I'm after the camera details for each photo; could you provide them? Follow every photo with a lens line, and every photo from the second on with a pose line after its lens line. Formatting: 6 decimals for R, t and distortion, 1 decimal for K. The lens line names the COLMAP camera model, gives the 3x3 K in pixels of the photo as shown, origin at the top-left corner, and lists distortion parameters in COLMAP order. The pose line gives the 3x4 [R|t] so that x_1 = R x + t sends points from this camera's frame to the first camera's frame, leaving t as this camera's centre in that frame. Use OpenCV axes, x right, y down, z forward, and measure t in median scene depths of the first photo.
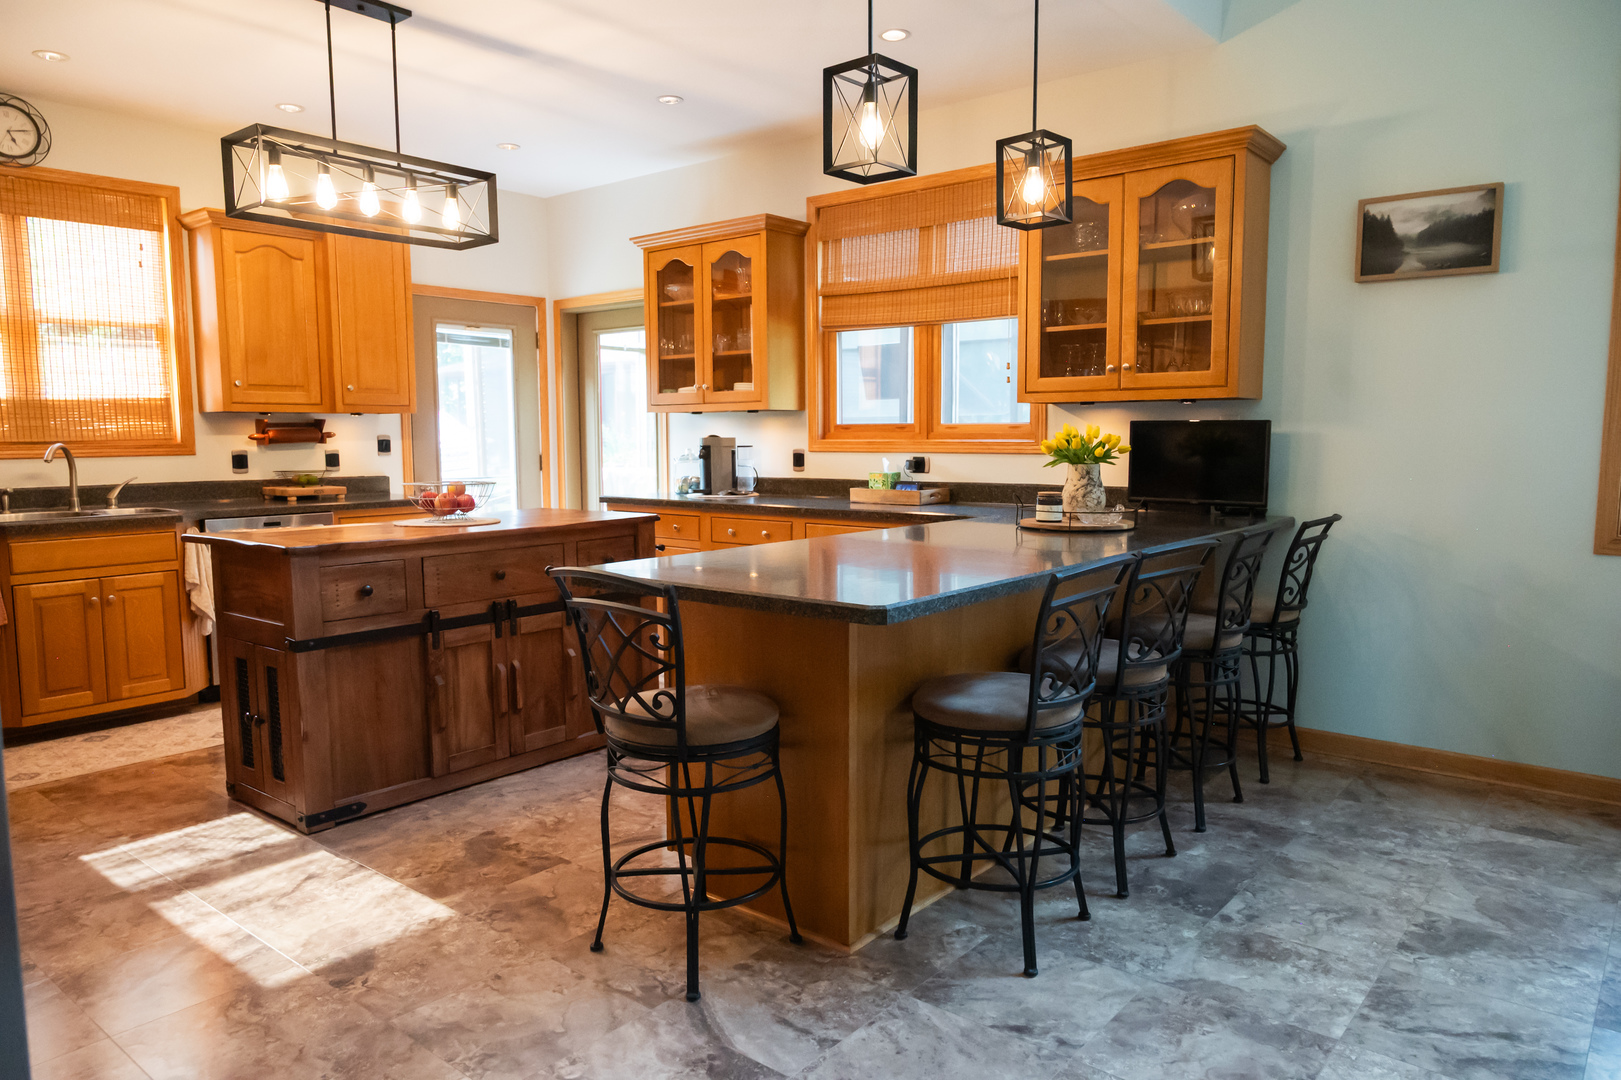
lens RADIAL K [[1090.5, 0, 808.2], [0, 1090.5, 549.8], [0, 0, 1]] dist [-0.005234, 0.005374]
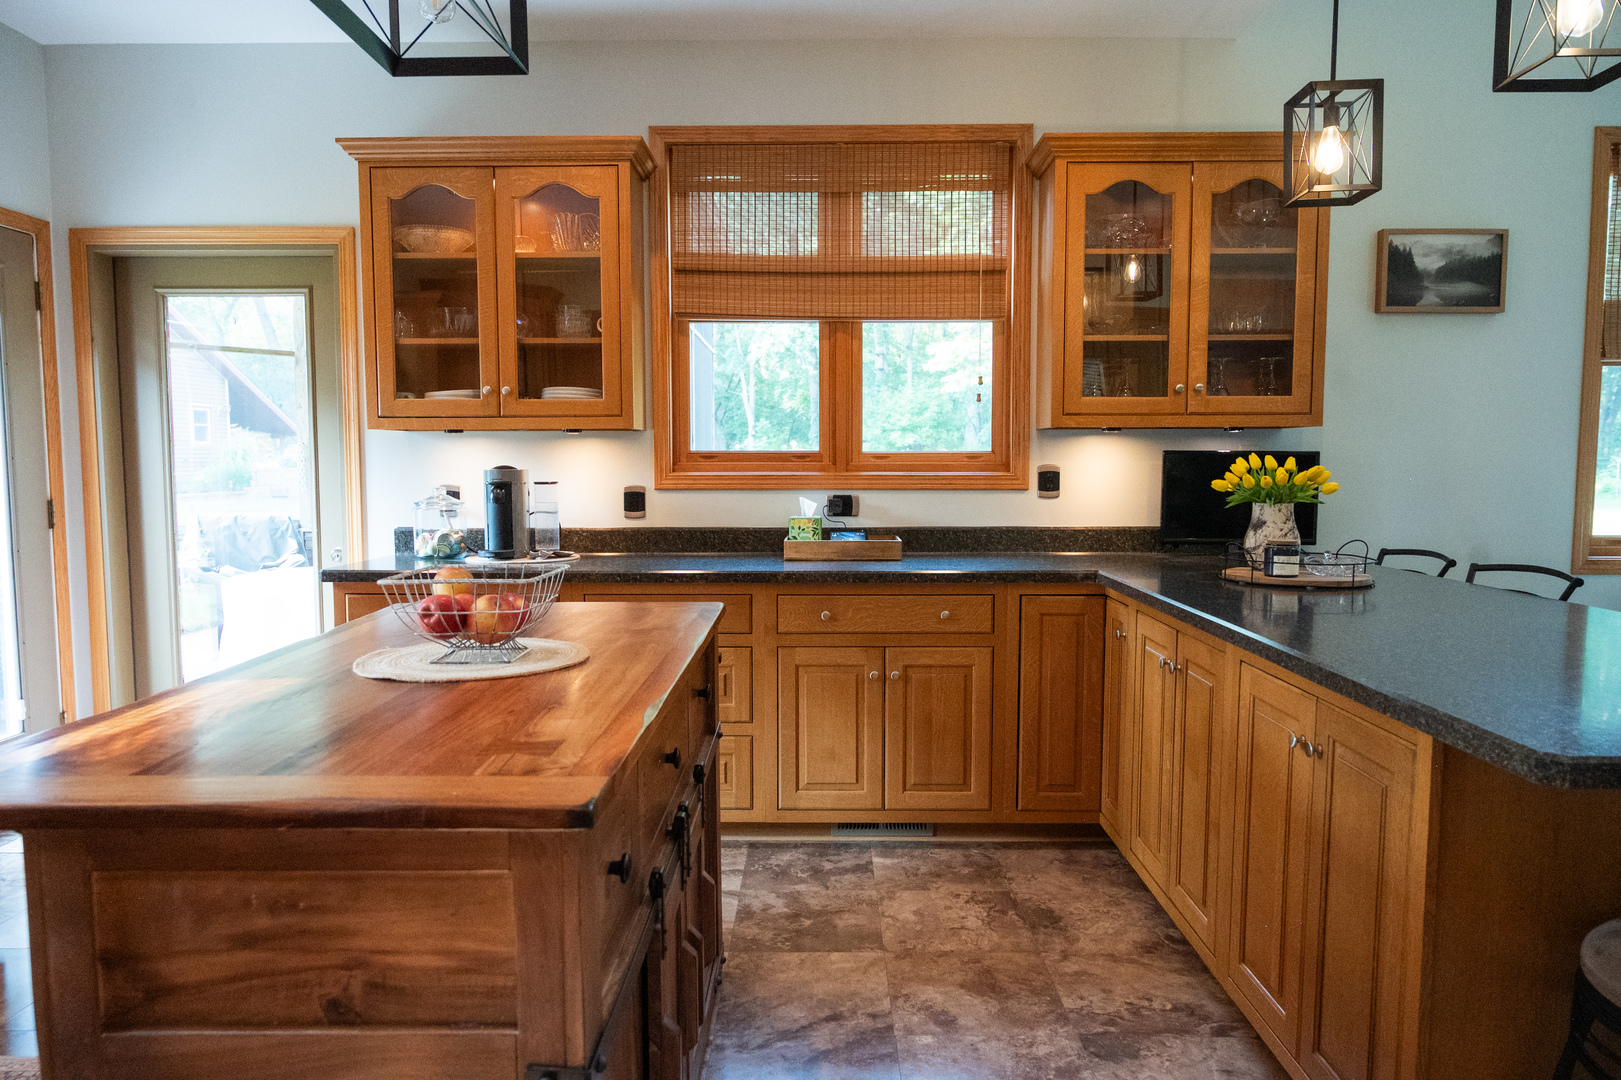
lens RADIAL K [[1090.5, 0, 808.2], [0, 1090.5, 549.8], [0, 0, 1]] dist [-0.005234, 0.005374]
pose [[0.774563, -0.048797, 0.630612, -0.398742], [0.064537, 0.997913, -0.002050, -0.047602], [-0.629196, 0.042285, 0.776095, 0.431699]]
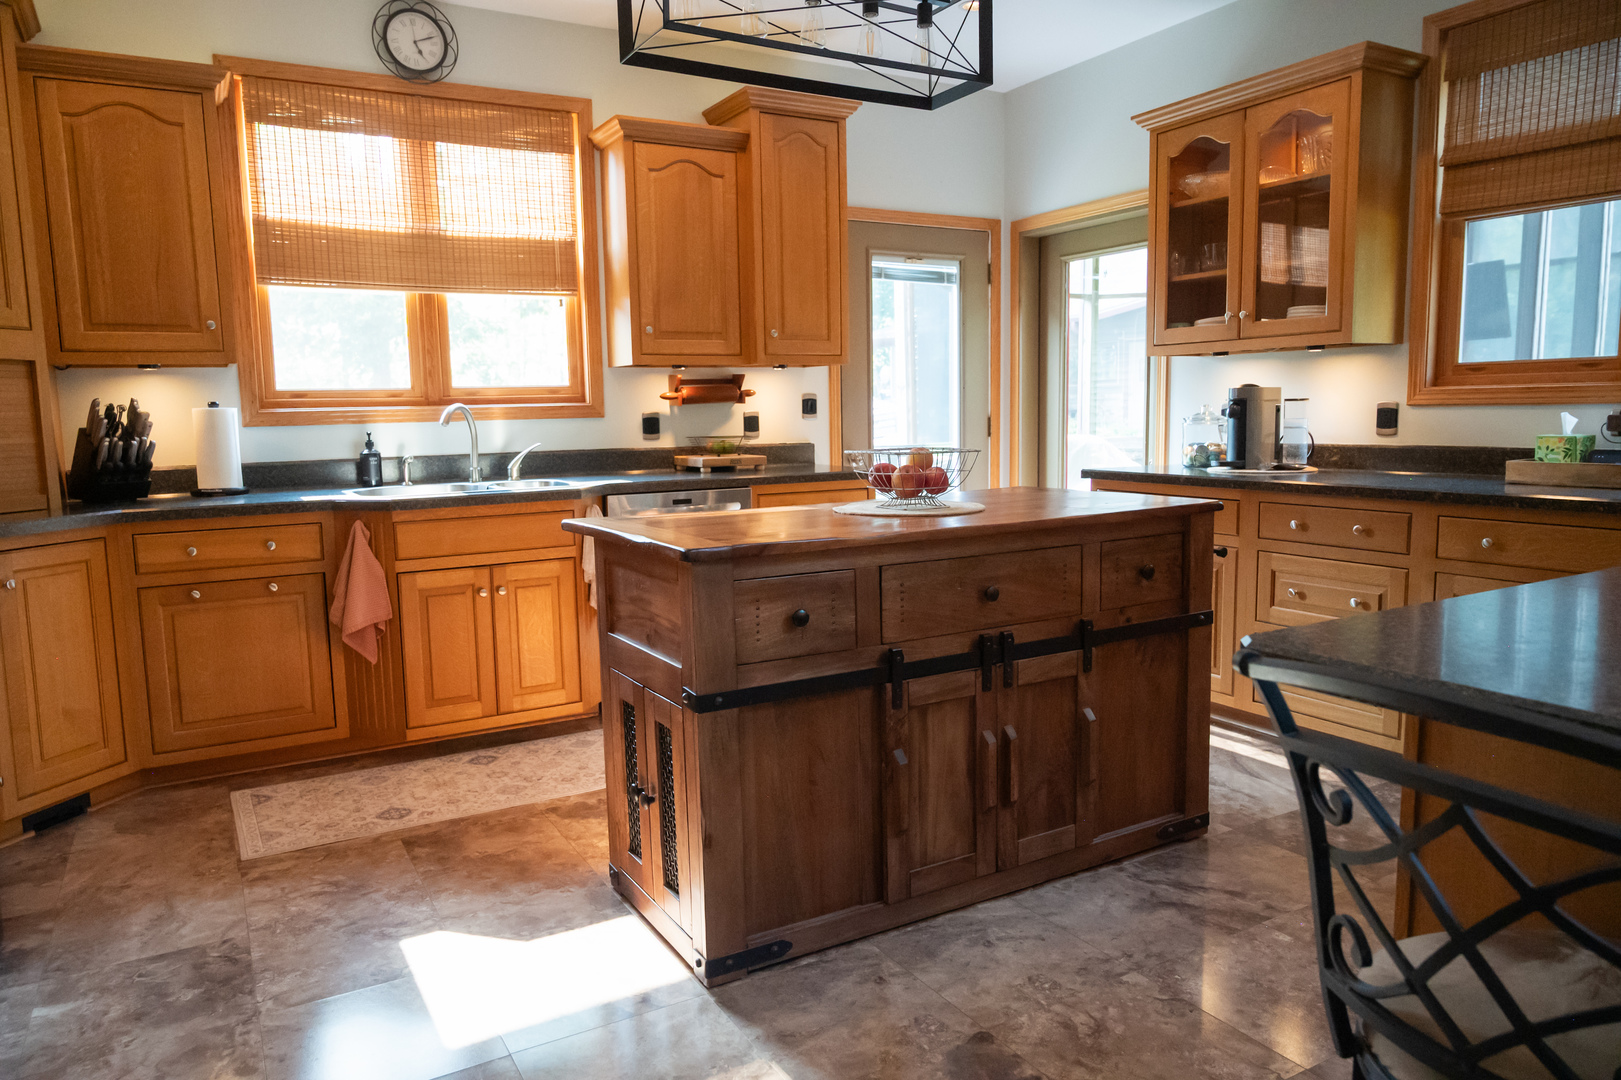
lens RADIAL K [[1090.5, 0, 808.2], [0, 1090.5, 549.8], [0, 0, 1]] dist [-0.005234, 0.005374]
pose [[0.937448, 0.032482, -0.346605, -0.118615], [-0.023356, 0.999263, 0.030473, -0.014466], [0.347340, -0.020471, 0.937516, 0.264794]]
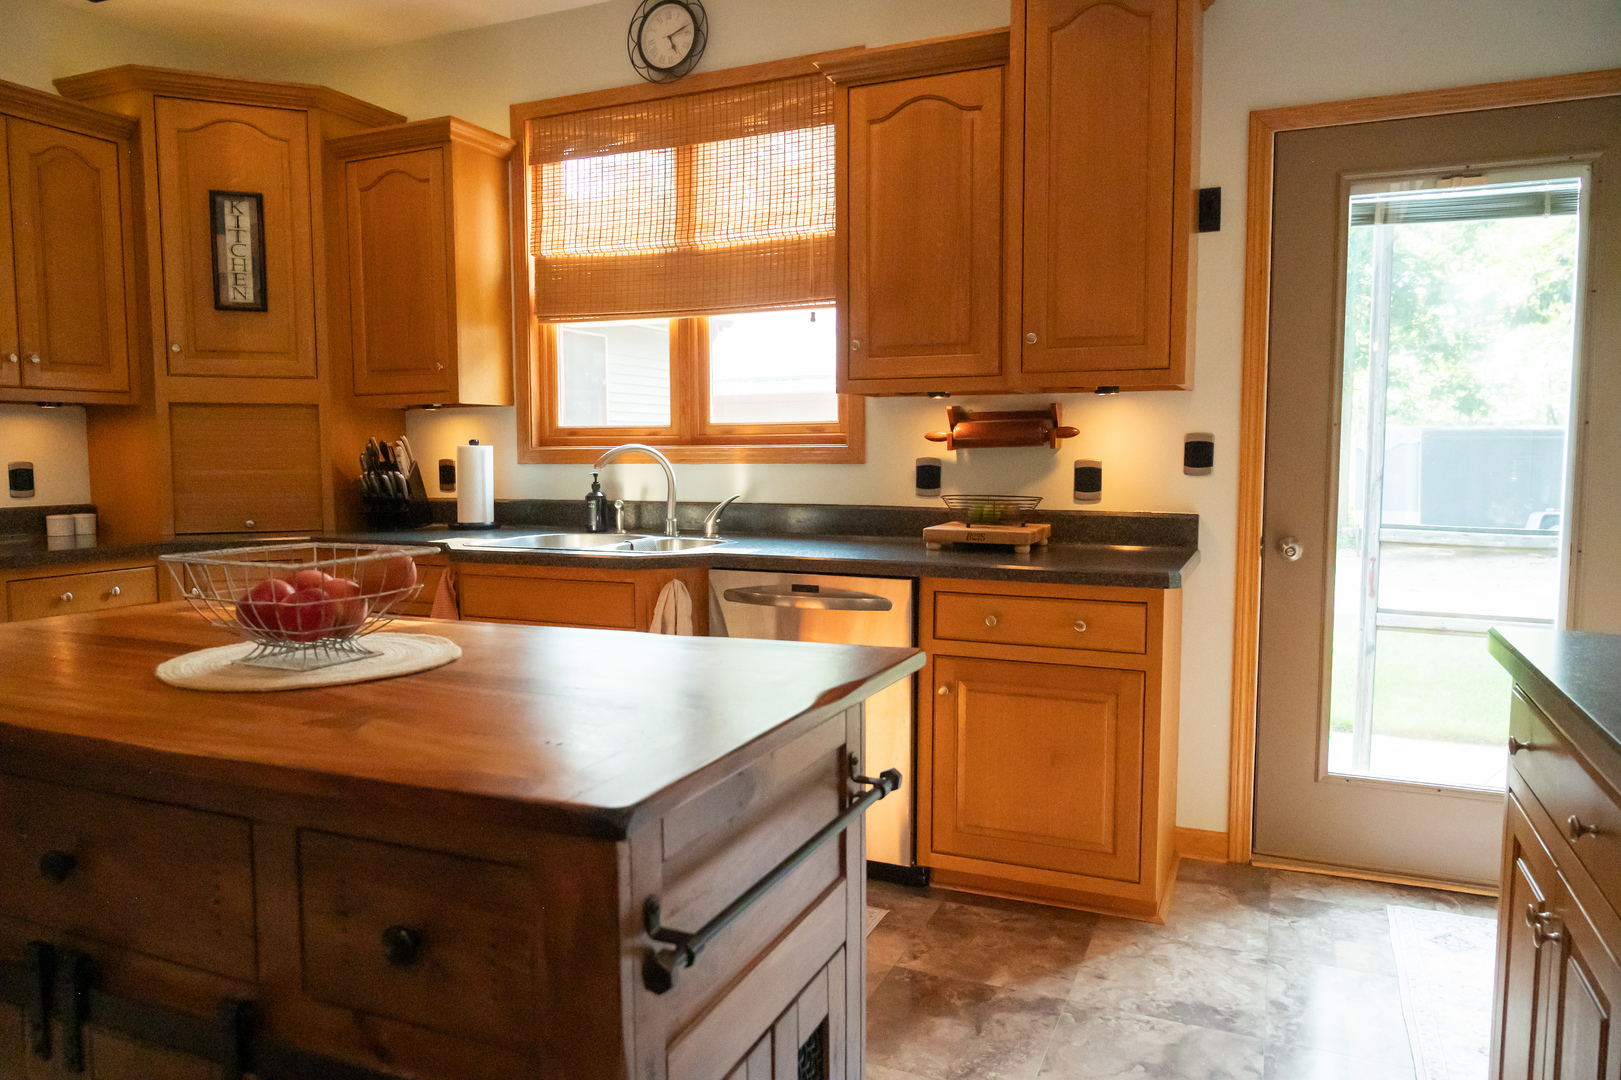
lens RADIAL K [[1082.0, 0, 806.7], [0, 1082.0, 537.5], [0, 0, 1]] dist [-0.007511, 0.003291]
pose [[0.276441, 0.082814, -0.957456, 0.042734], [-0.103306, 0.993068, 0.056067, -0.079888], [0.955462, 0.083411, 0.283080, 0.823162]]
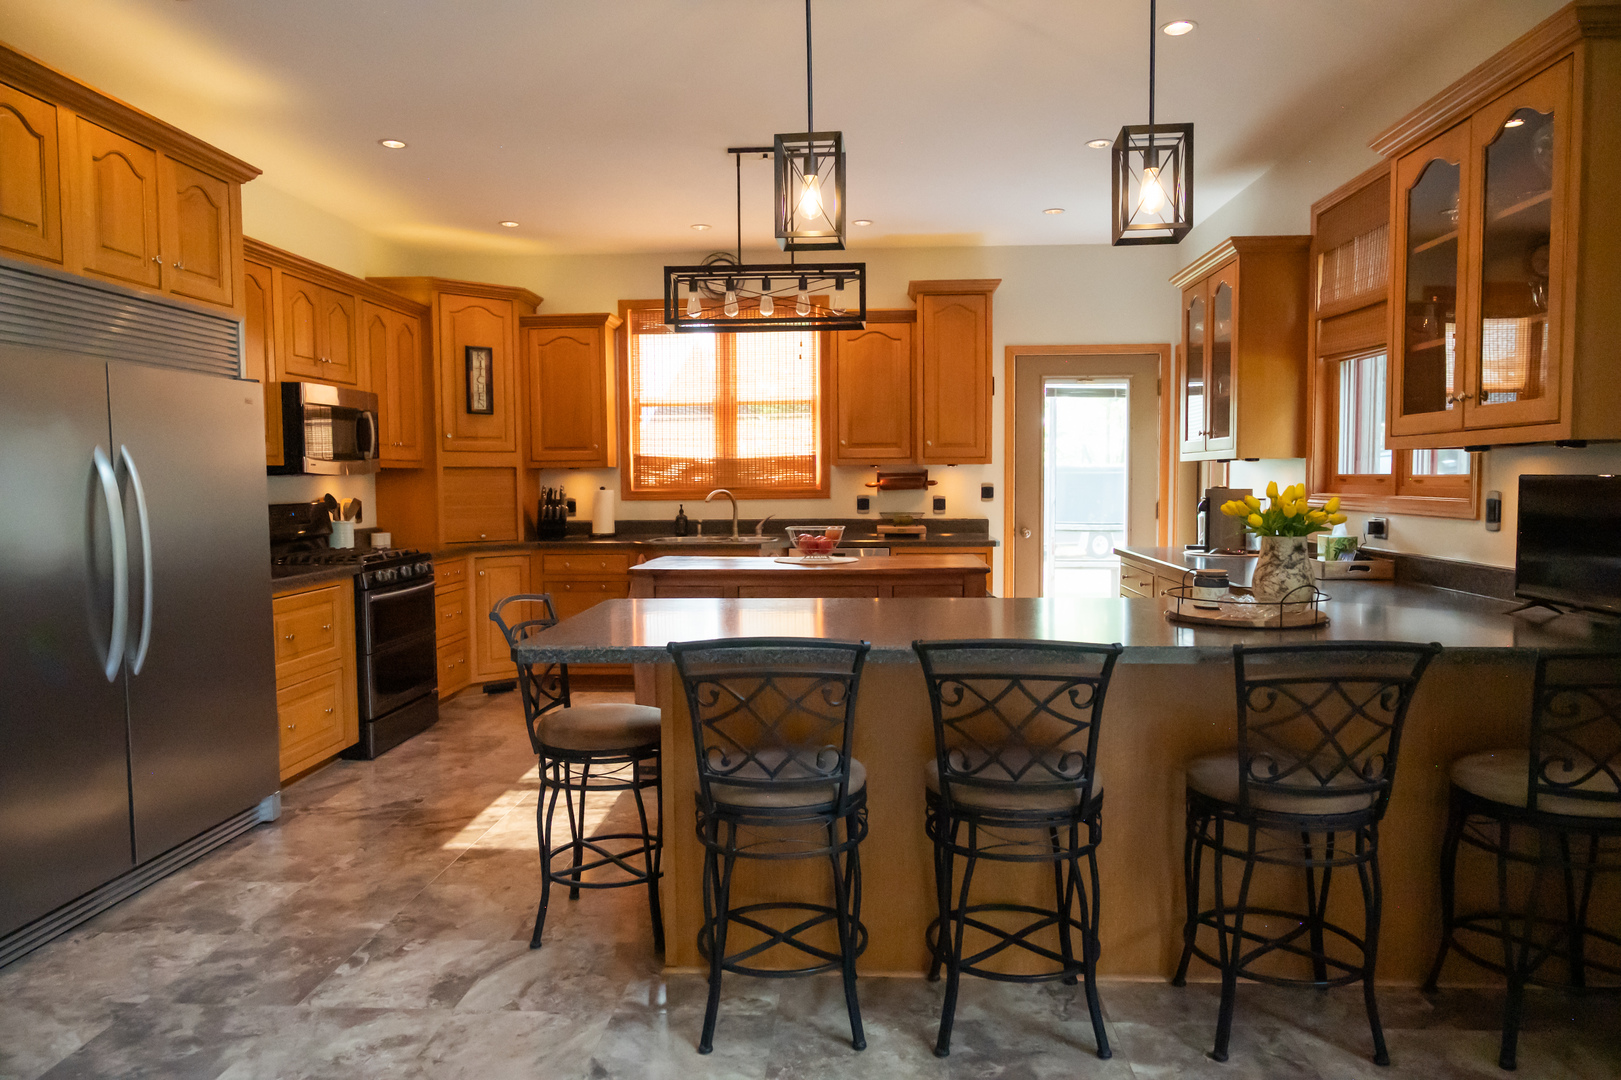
lens RADIAL K [[1090.5, 0, 808.2], [0, 1090.5, 549.8], [0, 0, 1]] dist [-0.005234, 0.005374]
pose [[0.589232, 0.056664, -0.805974, 0.490751], [-0.083053, 0.996501, 0.009340, -0.037356], [0.803684, 0.061435, 0.591877, 0.223042]]
